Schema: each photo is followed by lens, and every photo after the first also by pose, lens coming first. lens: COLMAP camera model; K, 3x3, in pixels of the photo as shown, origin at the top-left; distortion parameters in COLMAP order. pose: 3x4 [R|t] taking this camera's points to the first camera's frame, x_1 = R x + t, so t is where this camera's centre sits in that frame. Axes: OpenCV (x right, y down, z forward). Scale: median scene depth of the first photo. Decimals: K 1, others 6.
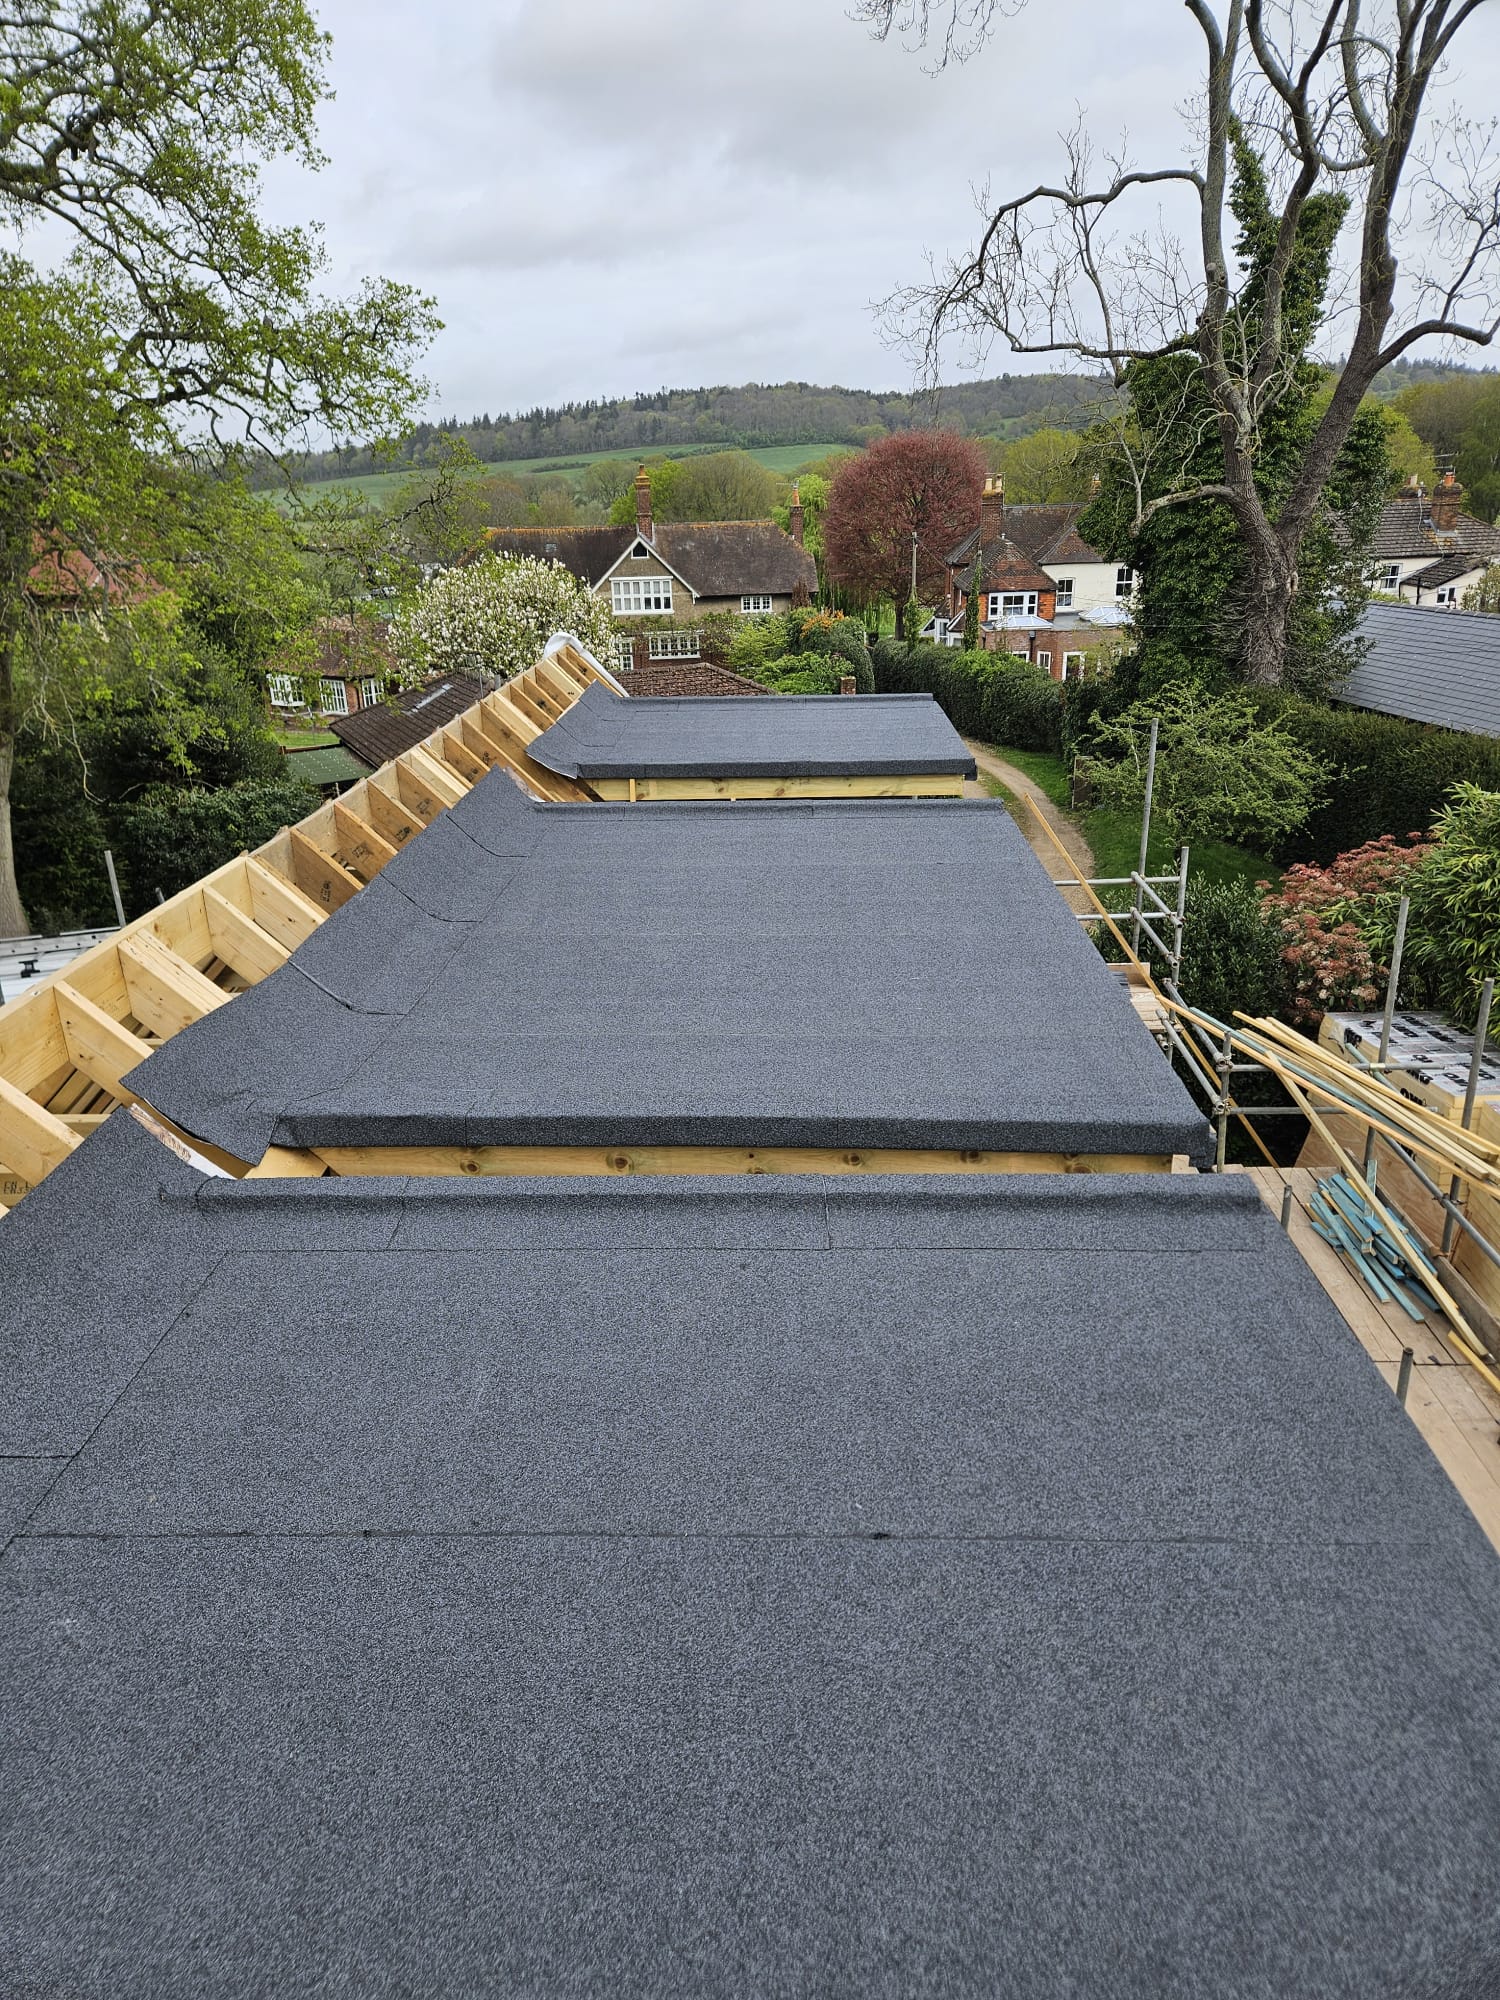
lens RADIAL K [[1344.4, 0, 740.5], [0, 1344.4, 970.2], [0, 0, 1]] dist [0.100139, -0.077763]
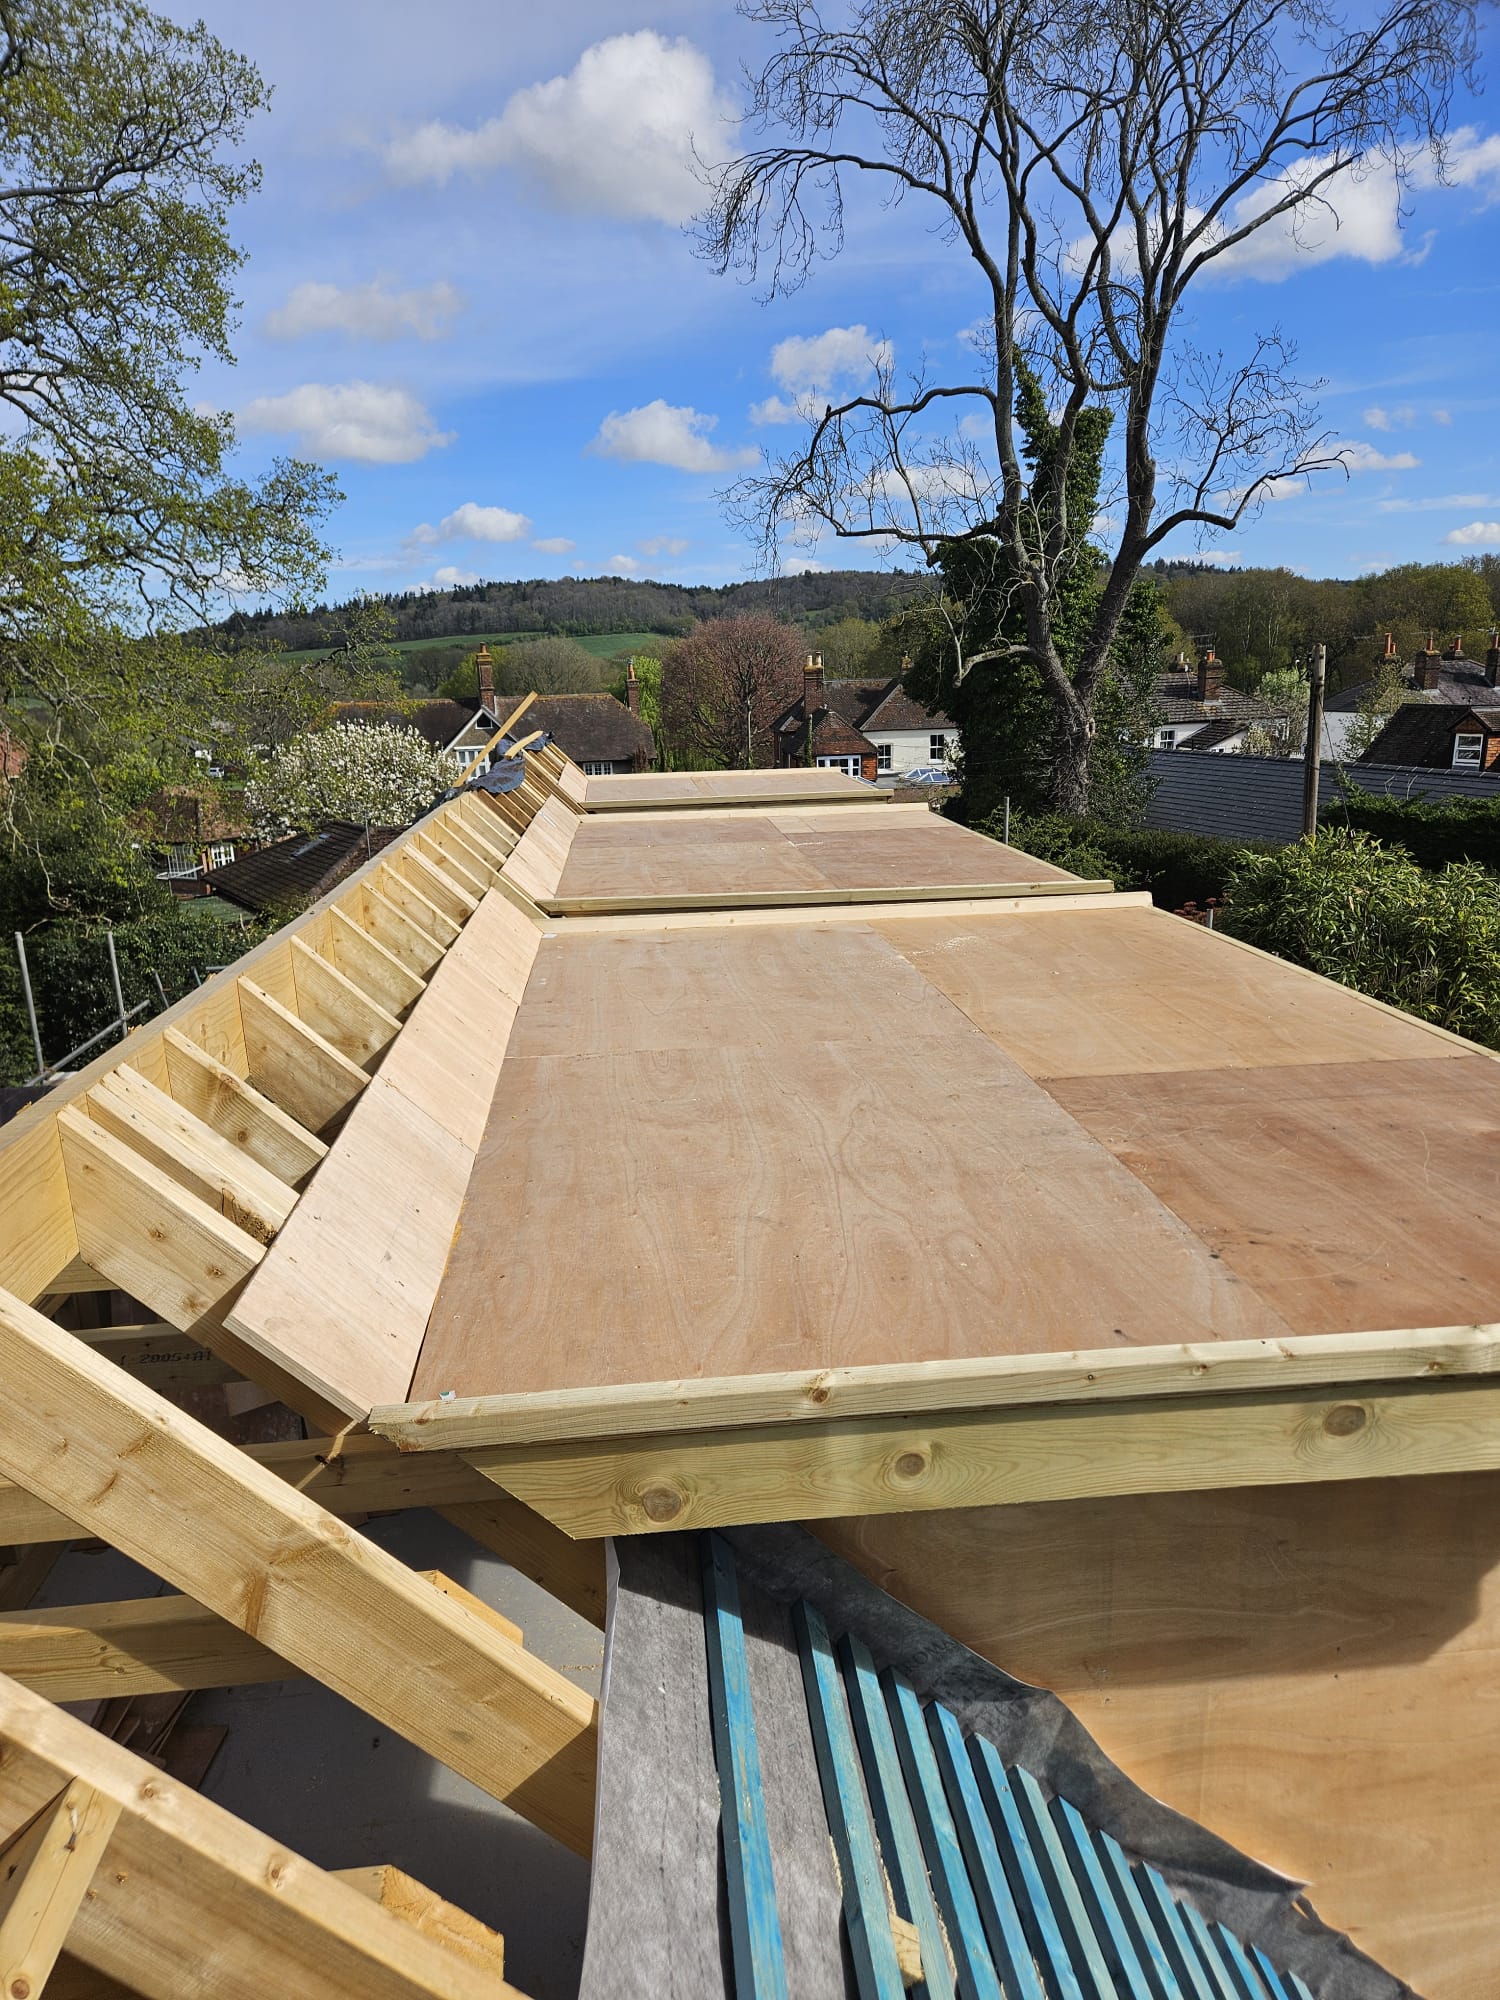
lens RADIAL K [[1342.5, 0, 737.8], [0, 1342.5, 999.3], [0, 0, 1]] dist [0.092485, -0.092093]
pose [[0.991948, -0.035222, 0.121653, -0.037022], [0.047639, 0.993774, -0.100720, 0.043075], [-0.117348, 0.105704, 0.987449, -0.063347]]
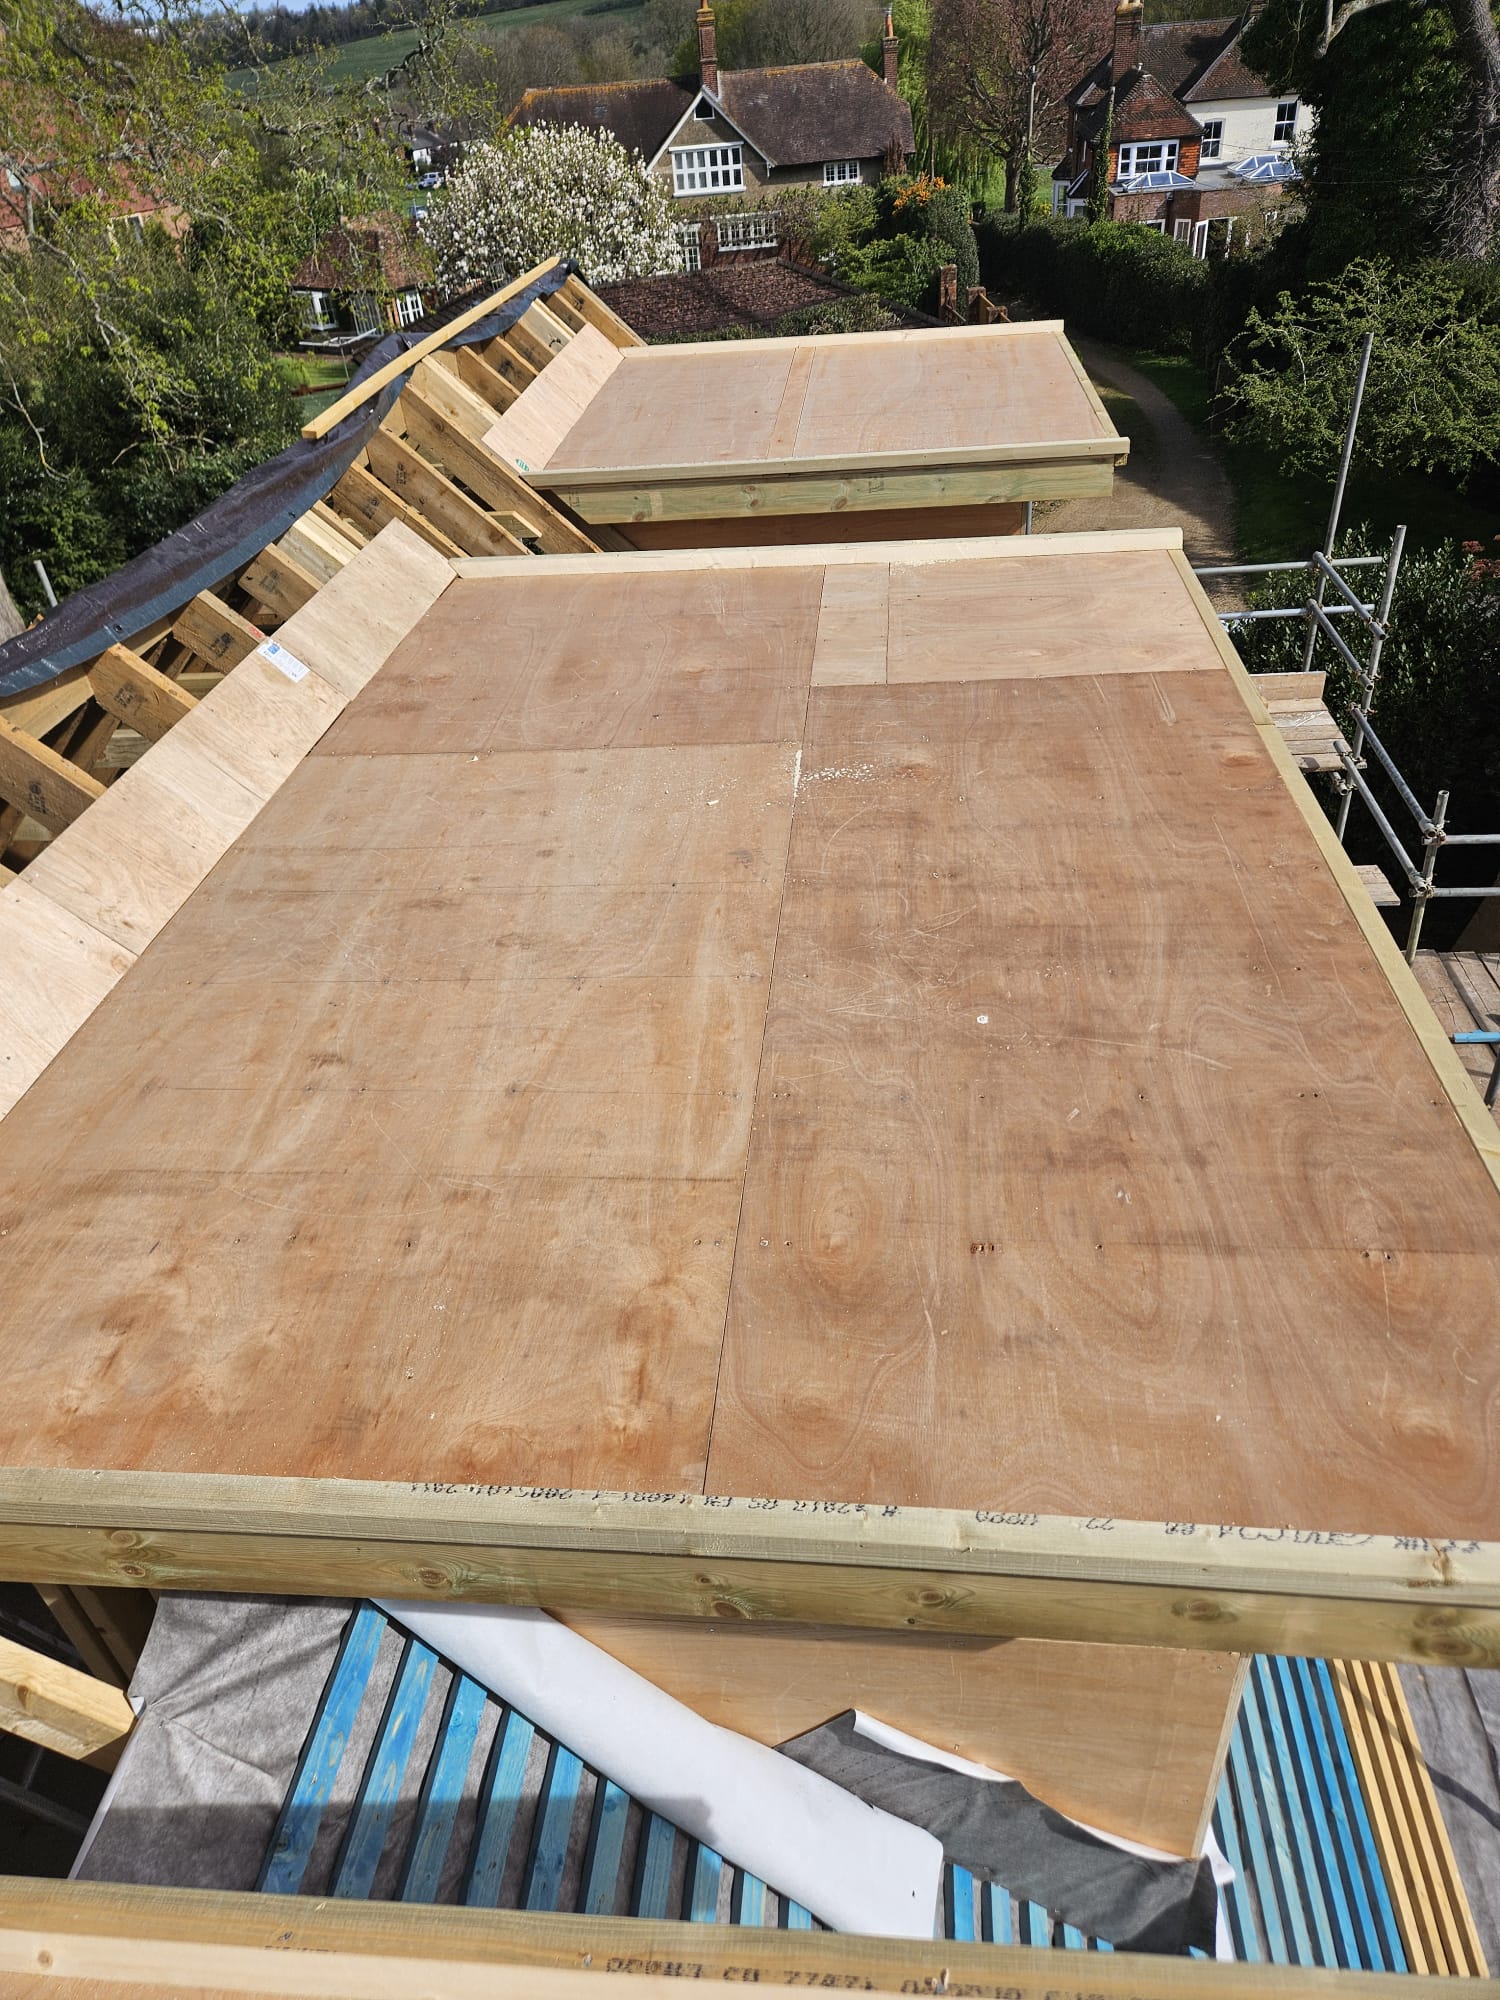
lens RADIAL K [[1342.0, 0, 740.2], [0, 1342.0, 988.5], [0, 0, 1]] dist [0.083746, -0.069260]
pose [[0.997599, -0.009230, -0.068633, 0.006548], [0.027303, 0.963220, 0.267324, -0.021599], [0.063641, -0.268557, 0.961159, 0.073988]]
